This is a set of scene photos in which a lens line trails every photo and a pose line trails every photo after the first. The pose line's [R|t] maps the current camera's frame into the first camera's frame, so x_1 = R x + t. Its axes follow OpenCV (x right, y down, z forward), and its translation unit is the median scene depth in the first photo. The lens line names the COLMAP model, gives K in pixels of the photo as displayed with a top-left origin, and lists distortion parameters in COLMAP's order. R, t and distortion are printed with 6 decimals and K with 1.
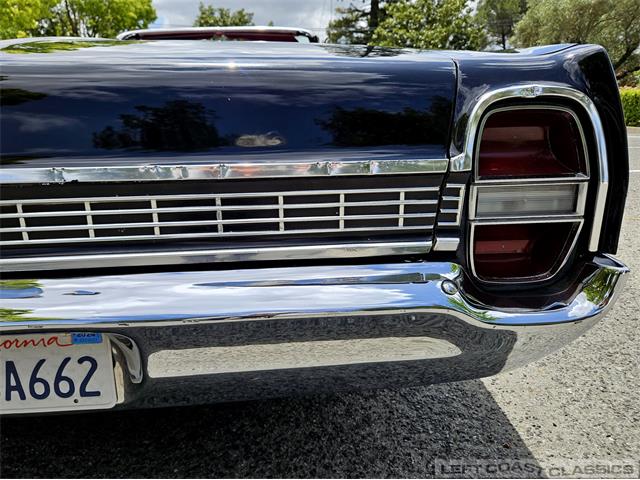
lens RADIAL K [[483.0, 0, 306.2], [0, 483.0, 240.2], [0, 0, 1]] dist [0.026513, -0.005971]
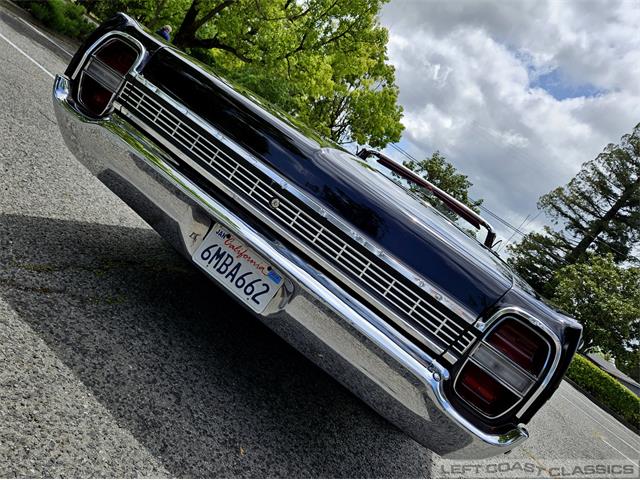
lens RADIAL K [[475.2, 0, 306.9], [0, 475.2, 240.5], [0, 0, 1]] dist [0.034220, -0.011343]
pose [[0.747444, 0.595065, -0.295339, 0.141566], [-0.648808, 0.749406, -0.132059, 0.252175], [0.142744, 0.290325, 0.946222, -0.883107]]
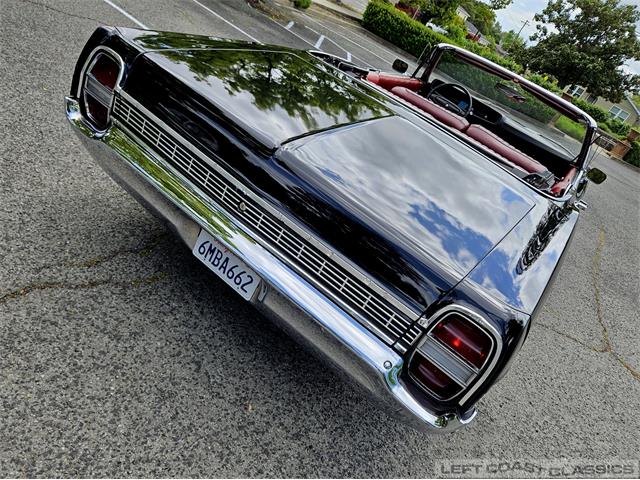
lens RADIAL K [[475.2, 0, 306.9], [0, 475.2, 240.5], [0, 0, 1]] dist [0.034220, -0.011343]
pose [[0.714036, 0.604222, -0.353649, 0.411237], [-0.558132, 0.796225, 0.233483, -0.548404], [0.422660, 0.030668, 0.905769, -0.890075]]
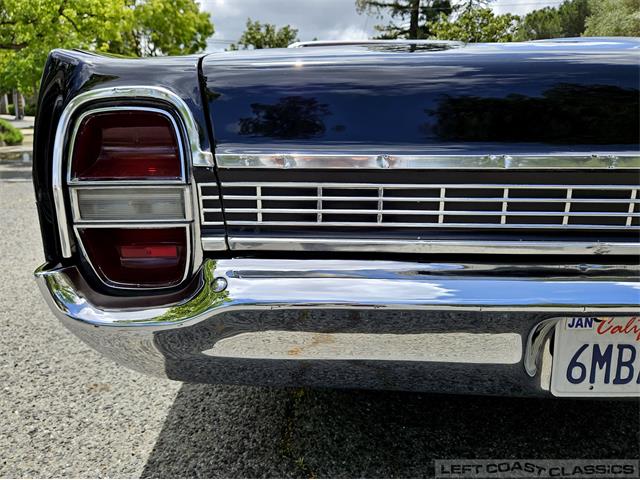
lens RADIAL K [[483.0, 0, 306.2], [0, 483.0, 240.2], [0, 0, 1]] dist [0.026513, -0.005971]
pose [[0.998305, 0.034530, -0.046840, -1.262701], [-0.035871, 0.998961, -0.028099, 0.080718], [0.045821, 0.029732, 0.998507, -0.067804]]
